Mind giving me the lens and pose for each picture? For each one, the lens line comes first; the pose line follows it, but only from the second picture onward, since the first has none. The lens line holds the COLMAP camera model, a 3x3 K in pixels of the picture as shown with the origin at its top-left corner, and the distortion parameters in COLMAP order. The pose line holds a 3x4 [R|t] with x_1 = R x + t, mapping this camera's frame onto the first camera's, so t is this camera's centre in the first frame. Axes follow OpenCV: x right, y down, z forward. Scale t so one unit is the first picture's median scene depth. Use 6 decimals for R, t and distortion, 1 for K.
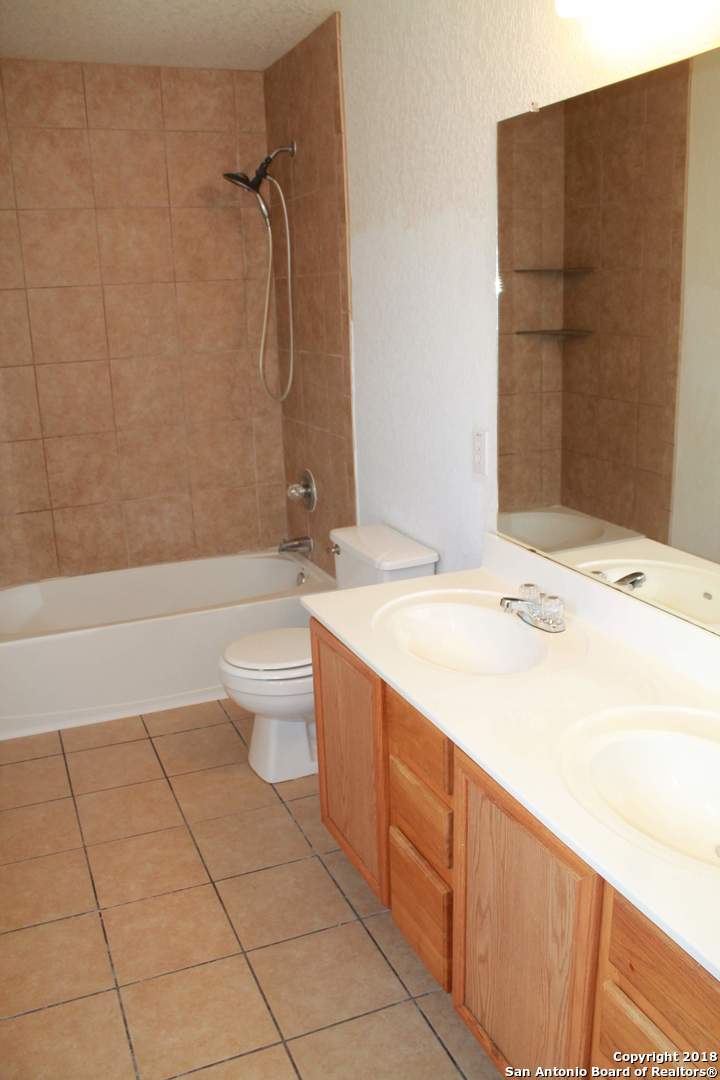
lens RADIAL K [[915.3, 0, 361.1], [0, 915.3, 559.3], [0, 0, 1]] dist [-0.169309, 0.173075]
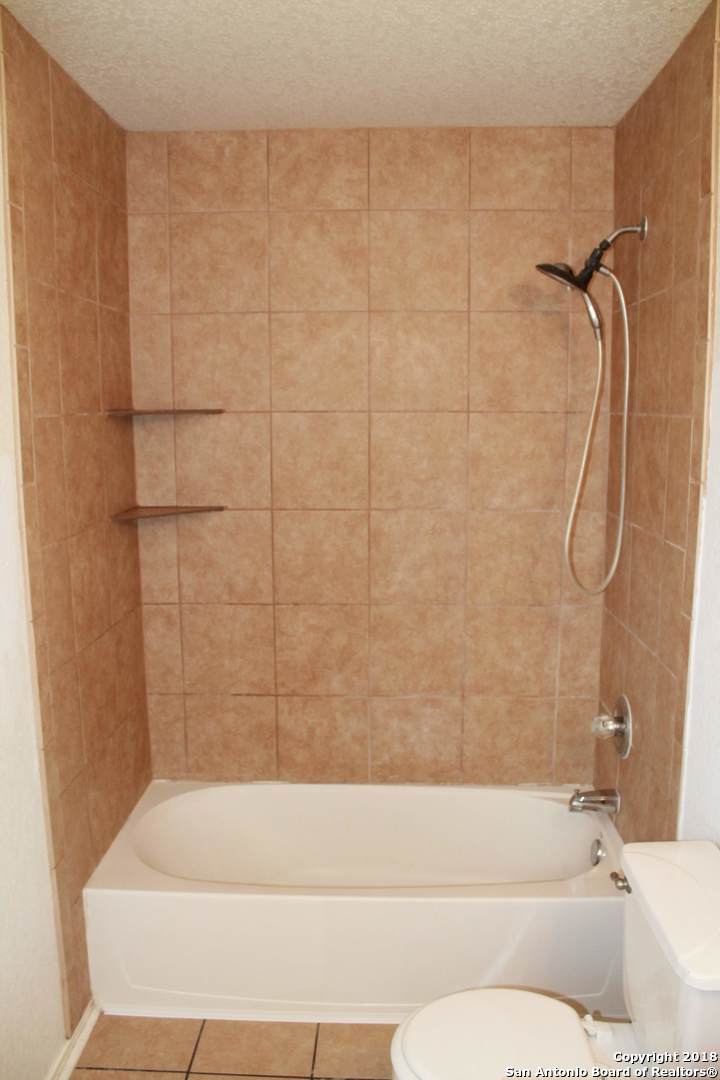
lens RADIAL K [[915.3, 0, 361.1], [0, 915.3, 559.3], [0, 0, 1]] dist [-0.169309, 0.173075]
pose [[0.908705, 0.100024, -0.405278, 0.024945], [-0.144751, 0.986133, -0.081176, -0.120022], [0.391538, 0.132430, 0.910582, 0.313258]]
